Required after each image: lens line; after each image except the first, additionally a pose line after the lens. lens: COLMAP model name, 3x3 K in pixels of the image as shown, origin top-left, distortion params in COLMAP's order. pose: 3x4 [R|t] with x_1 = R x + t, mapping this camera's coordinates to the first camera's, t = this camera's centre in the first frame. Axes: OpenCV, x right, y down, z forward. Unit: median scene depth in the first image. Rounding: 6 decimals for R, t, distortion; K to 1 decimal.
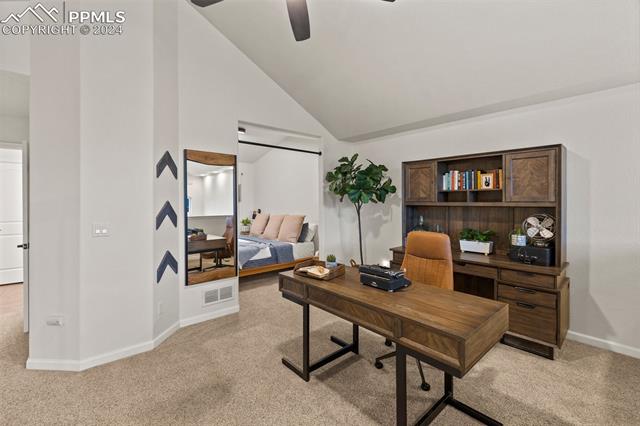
lens RADIAL K [[278.1, 0, 319.1], [0, 278.1, 202.7], [0, 0, 1]] dist [-0.001111, -0.000203]
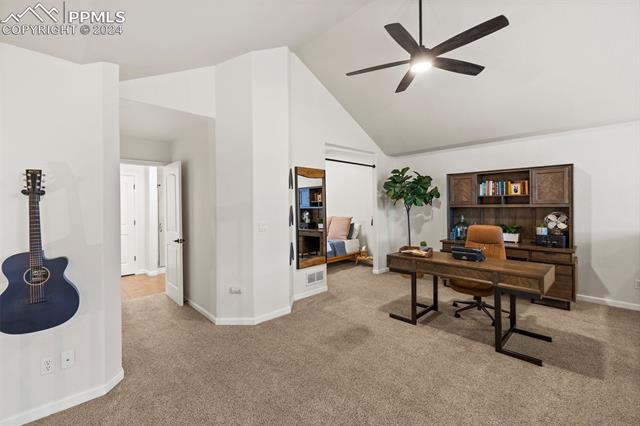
lens RADIAL K [[276.3, 0, 318.0], [0, 276.3, 207.2], [0, 0, 1]] dist [-0.000348, -0.000105]
pose [[0.999072, -0.009986, 0.041909, -0.435166], [0.009889, 0.999948, 0.002515, -0.000485], [-0.041932, -0.002098, 0.999118, -0.322977]]
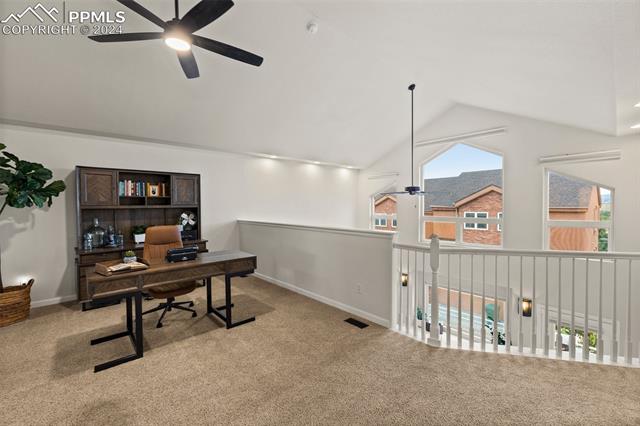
lens RADIAL K [[271.9, 0, 317.5], [0, 271.9, 210.7], [0, 0, 1]] dist [-0.000371, -0.000035]
pose [[-0.016625, -0.025403, 0.999539, -0.837146], [0.011035, 0.999612, 0.025589, -0.000686], [-0.999801, 0.011455, -0.016338, 0.186293]]
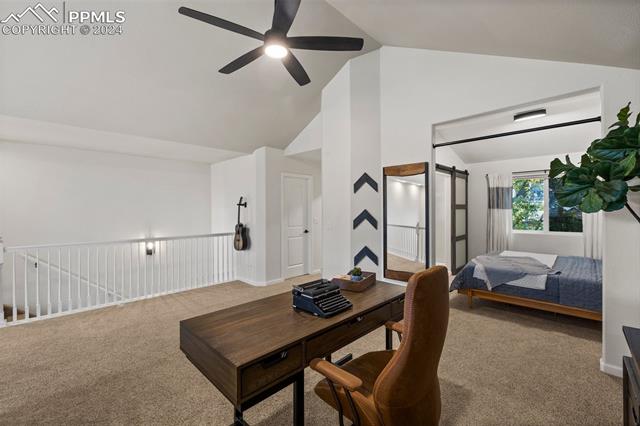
lens RADIAL K [[276.3, 0, 318.0], [0, 276.3, 207.2], [0, 0, 1]] dist [-0.000348, -0.000105]
pose [[0.070358, -0.007409, -0.997494, 0.728338], [0.000655, 0.999973, -0.007381, -0.005061], [0.997522, -0.000134, 0.070360, 0.618677]]
